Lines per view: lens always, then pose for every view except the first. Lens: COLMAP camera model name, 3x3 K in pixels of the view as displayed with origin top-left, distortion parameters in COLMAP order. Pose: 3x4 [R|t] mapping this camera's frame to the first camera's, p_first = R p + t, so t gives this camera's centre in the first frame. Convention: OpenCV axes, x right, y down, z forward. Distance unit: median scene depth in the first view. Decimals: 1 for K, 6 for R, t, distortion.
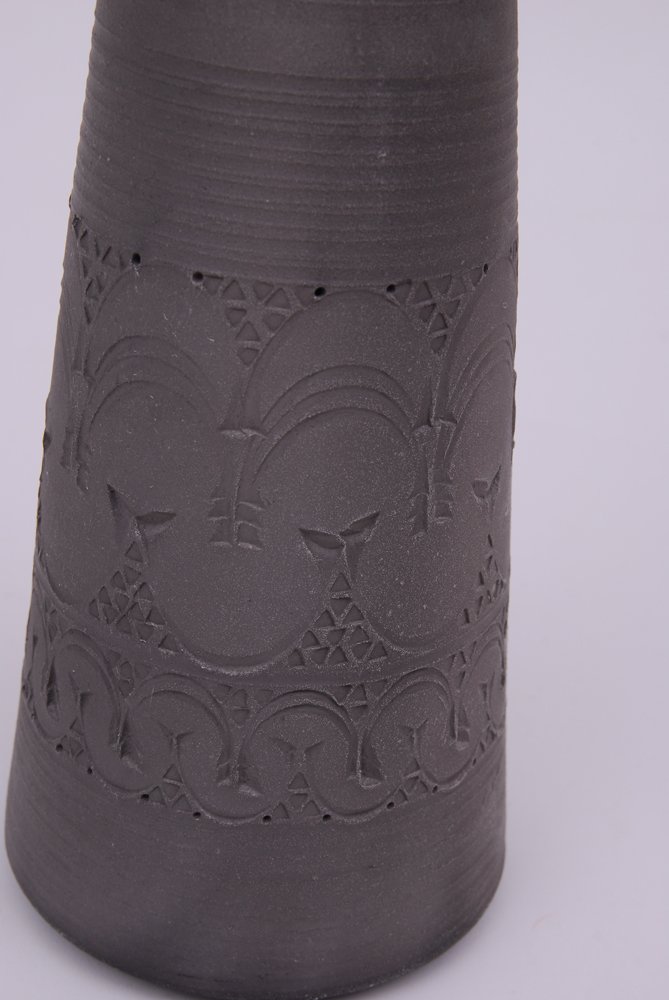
lens RADIAL K [[1726.0, 0, 334.5], [0, 1726.0, 500.0], [0, 0, 1]] dist [-0.157462, 0.237037]
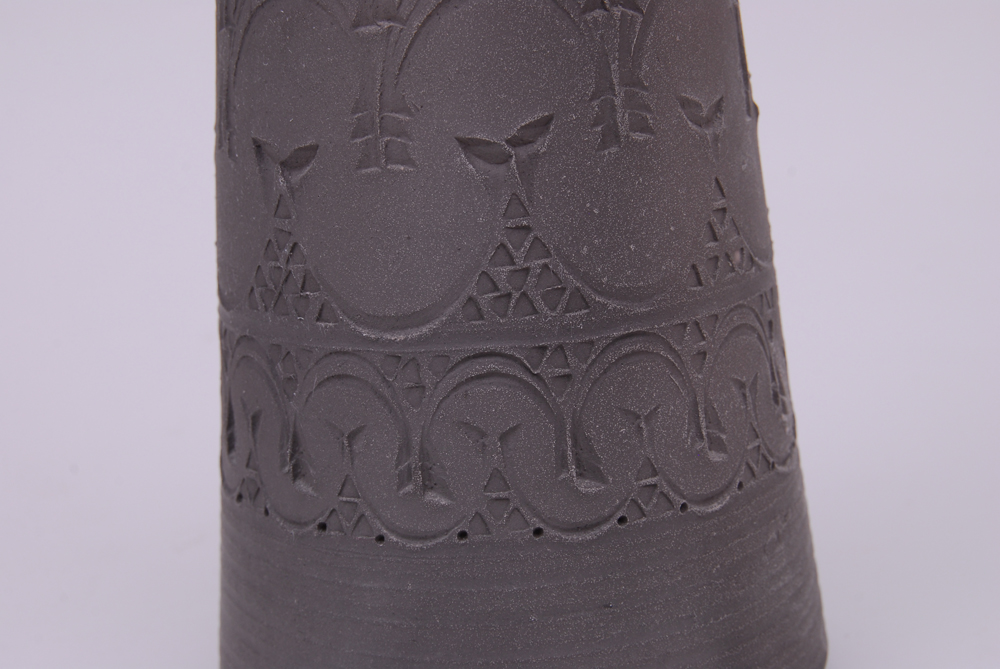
lens RADIAL K [[1726.0, 0, 478.8], [0, 1726.0, 334.2], [0, 0, 1]] dist [-0.157462, 0.237037]
pose [[0.974744, -0.093954, -0.202600, 0.143631], [0.044523, 0.970741, -0.235964, 0.292097], [0.218842, 0.220984, 0.950408, 0.220496]]
